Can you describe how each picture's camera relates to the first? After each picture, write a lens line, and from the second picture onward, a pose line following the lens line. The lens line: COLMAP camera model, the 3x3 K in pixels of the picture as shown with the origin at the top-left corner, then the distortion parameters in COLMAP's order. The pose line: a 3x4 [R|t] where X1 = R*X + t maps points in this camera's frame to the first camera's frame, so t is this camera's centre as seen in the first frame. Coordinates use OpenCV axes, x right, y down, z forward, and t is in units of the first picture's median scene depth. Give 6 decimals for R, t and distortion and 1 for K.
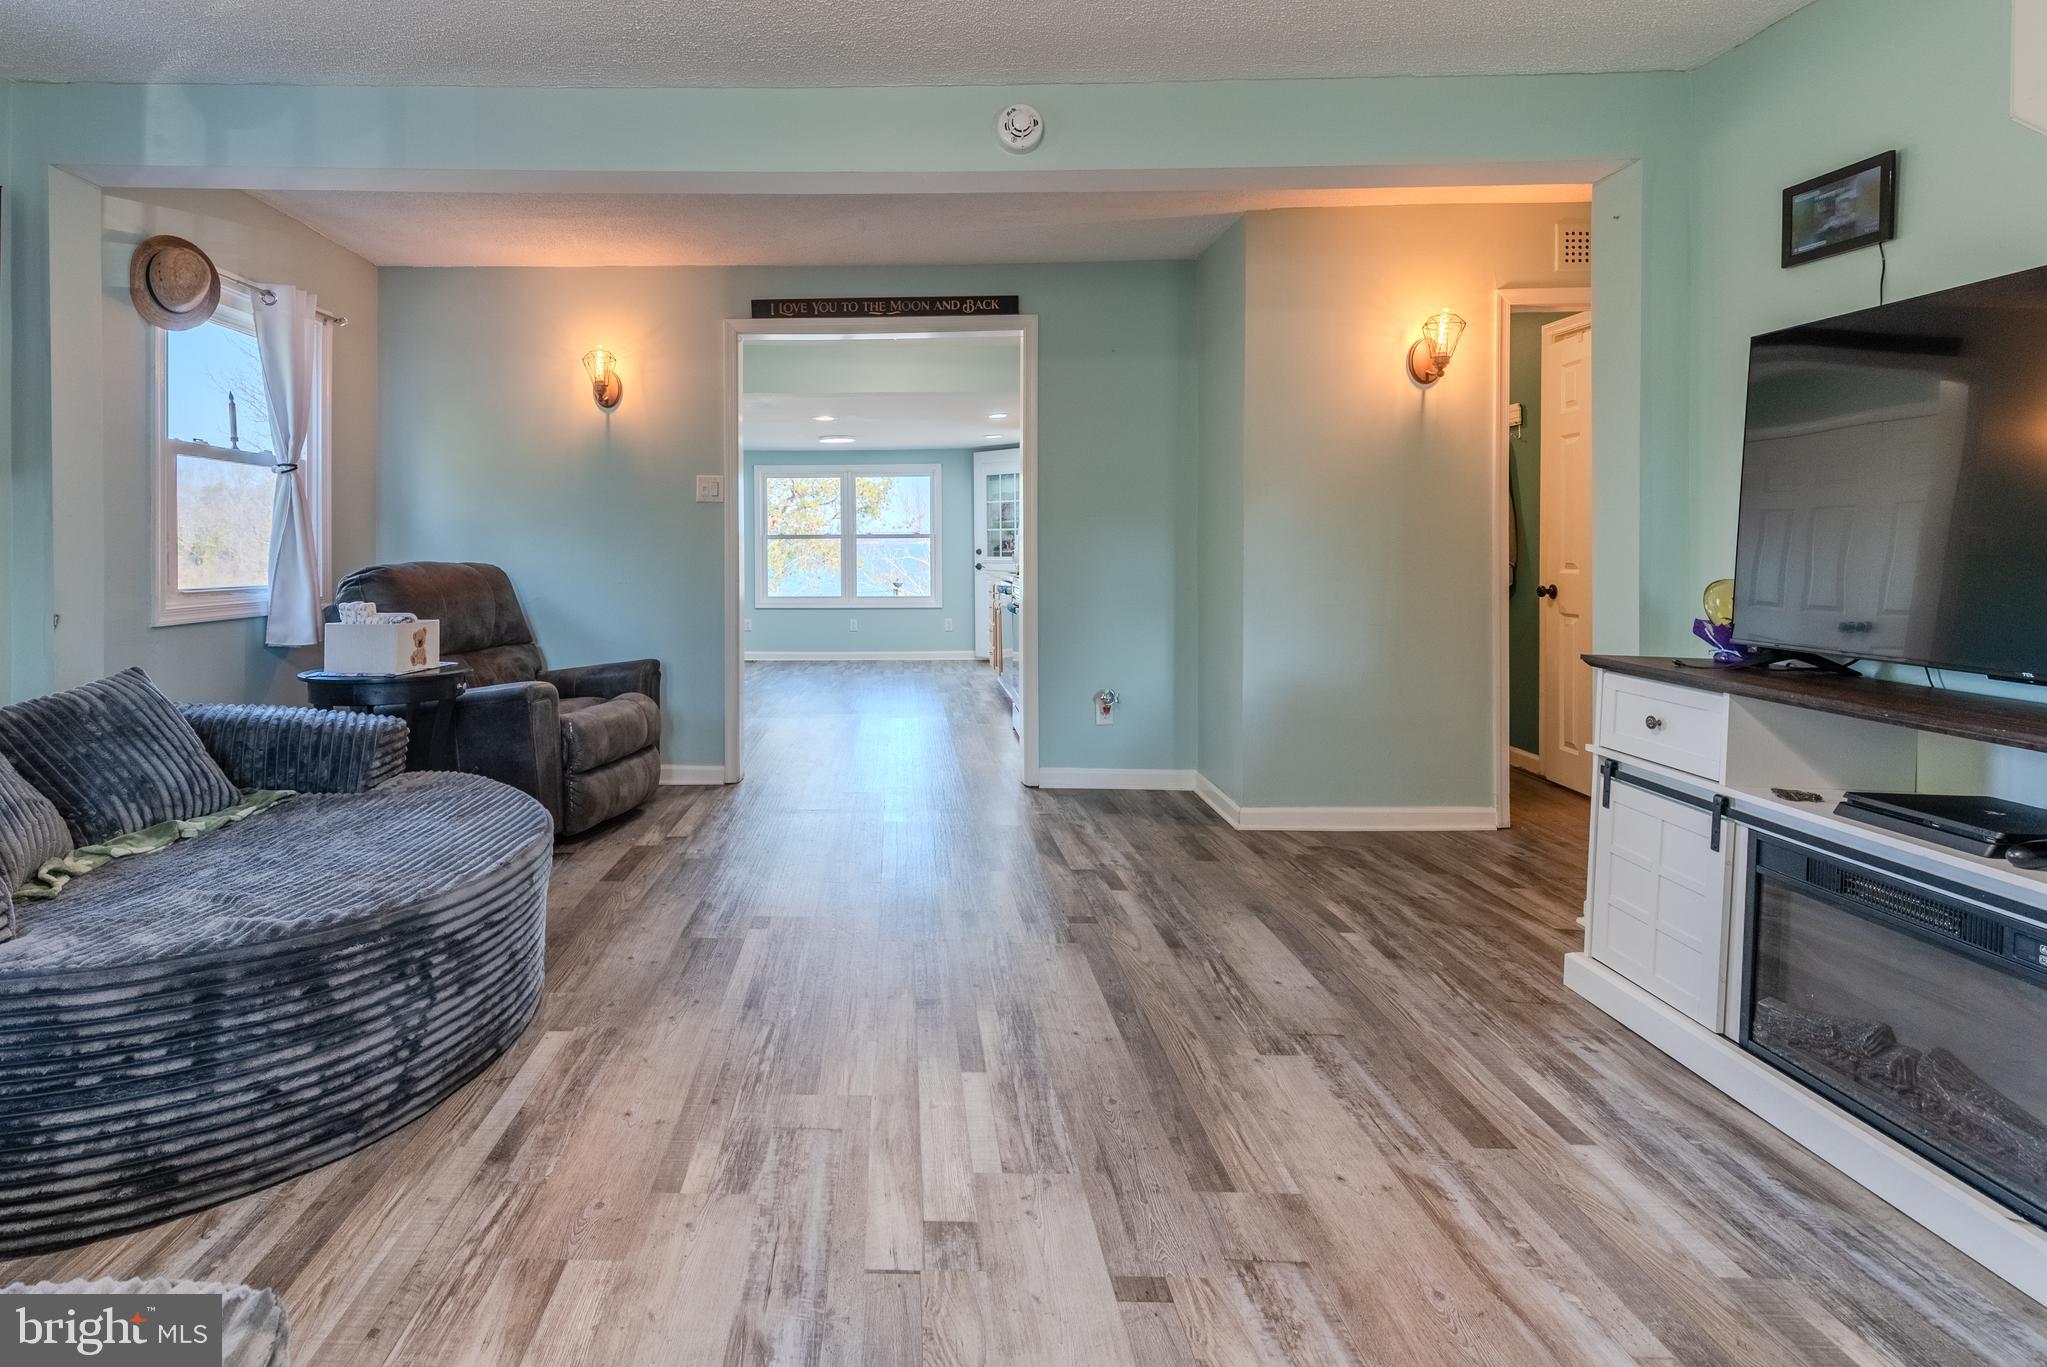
lens RADIAL K [[1001.6, 0, 874.0], [0, 1001.6, 558.6], [0, 0, 1]] dist [0.007486, -0.000200]
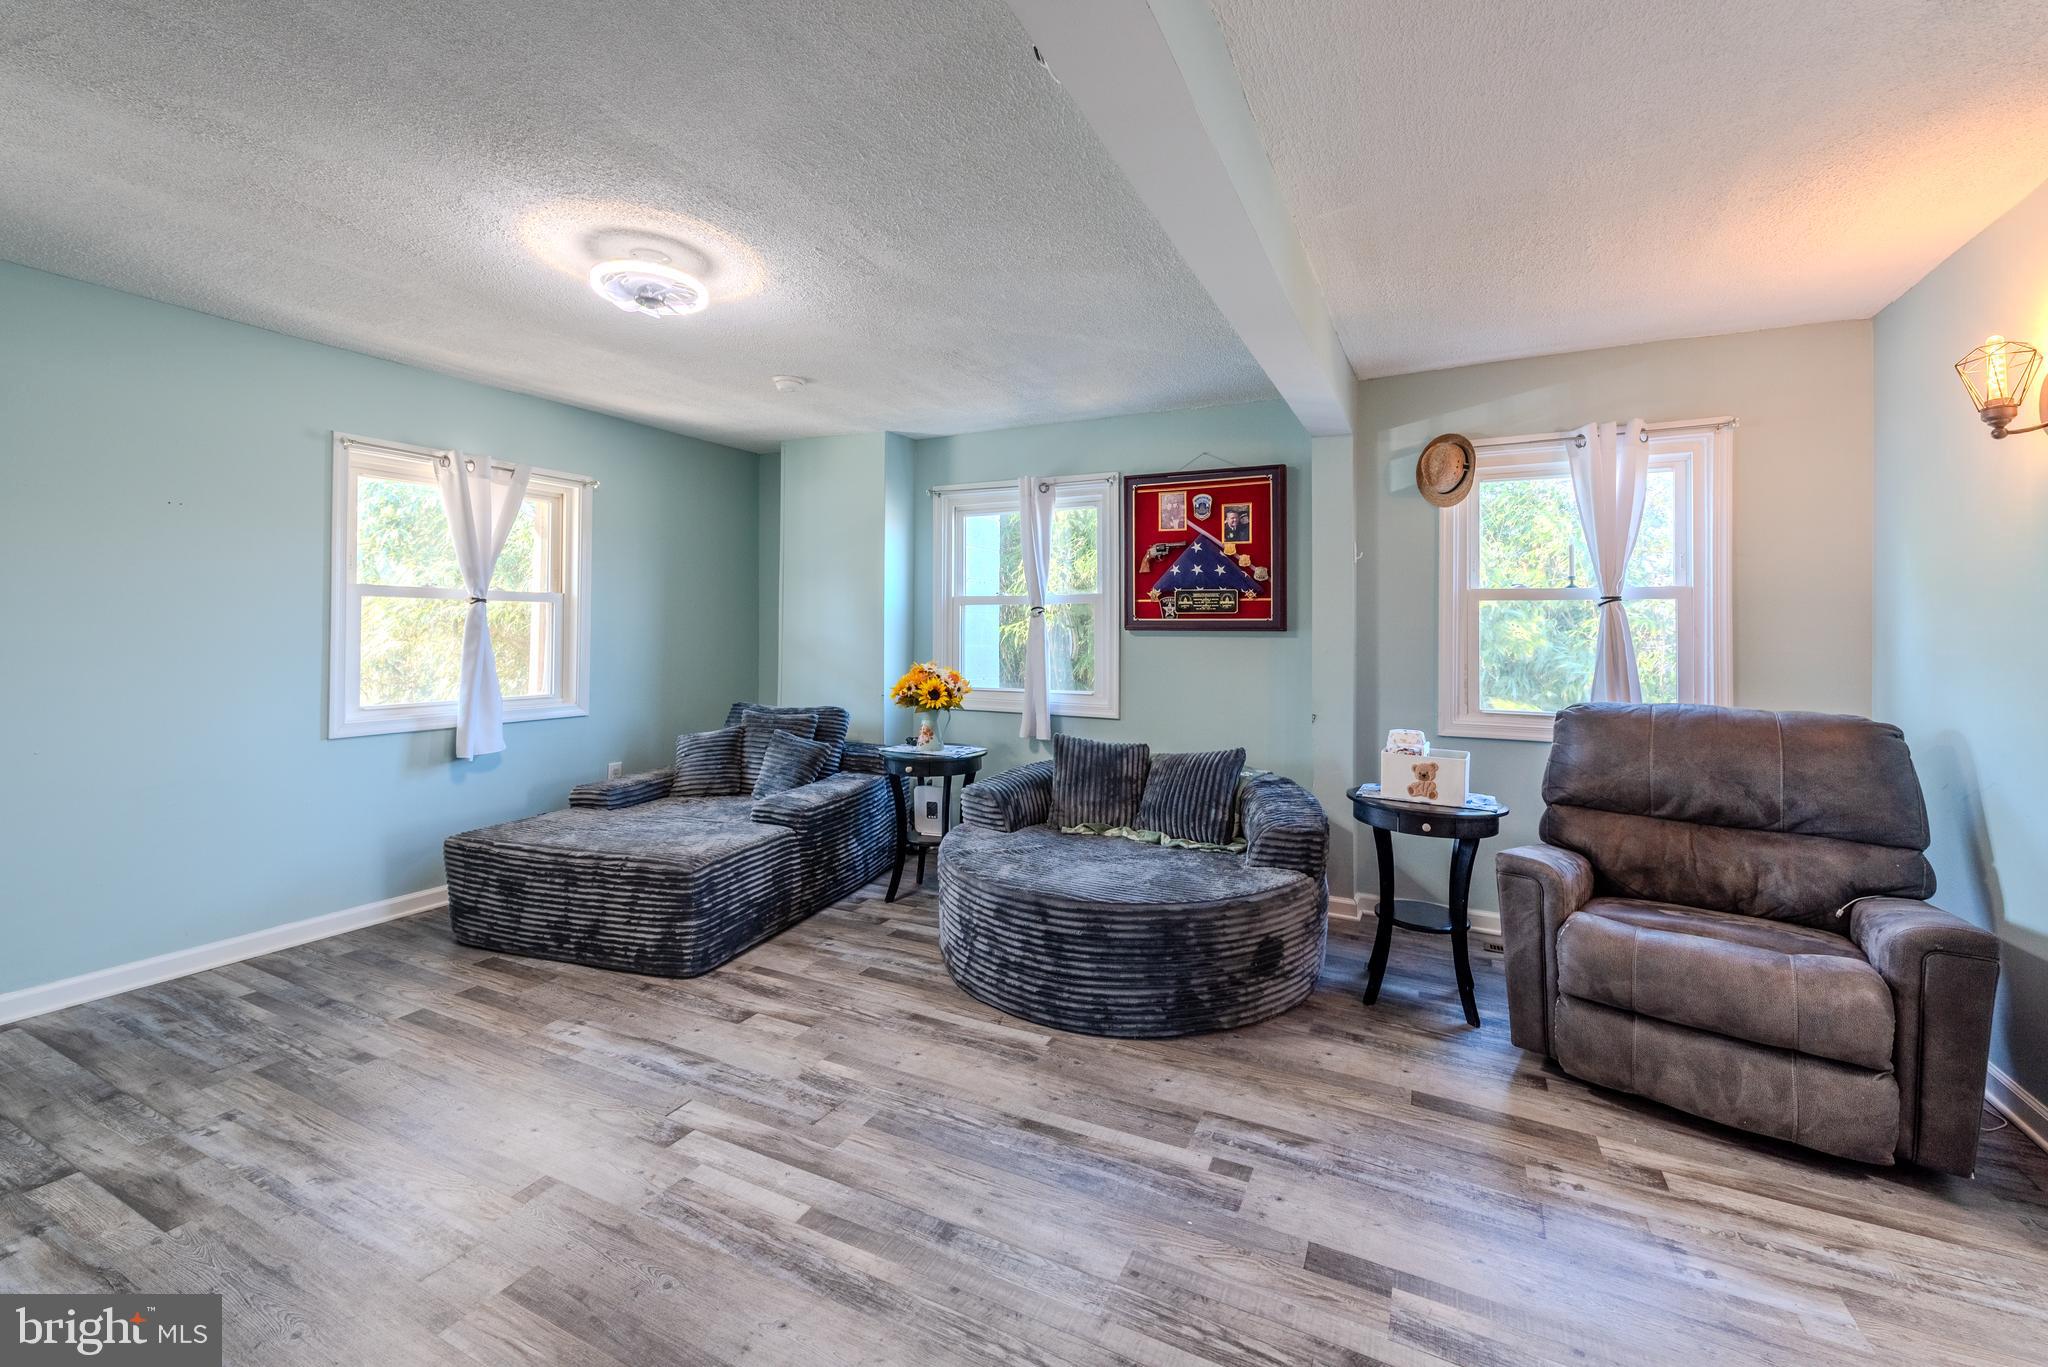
lens RADIAL K [[828.1, 0, 1029.2], [0, 828.1, 620.5], [0, 0, 1]] dist [0.008613, -0.000416]
pose [[-0.424357, -0.020367, -0.905266, 0.567376], [-0.017645, 0.999743, -0.014221, -0.065619], [0.905323, 0.009939, -0.424607, 1.127128]]
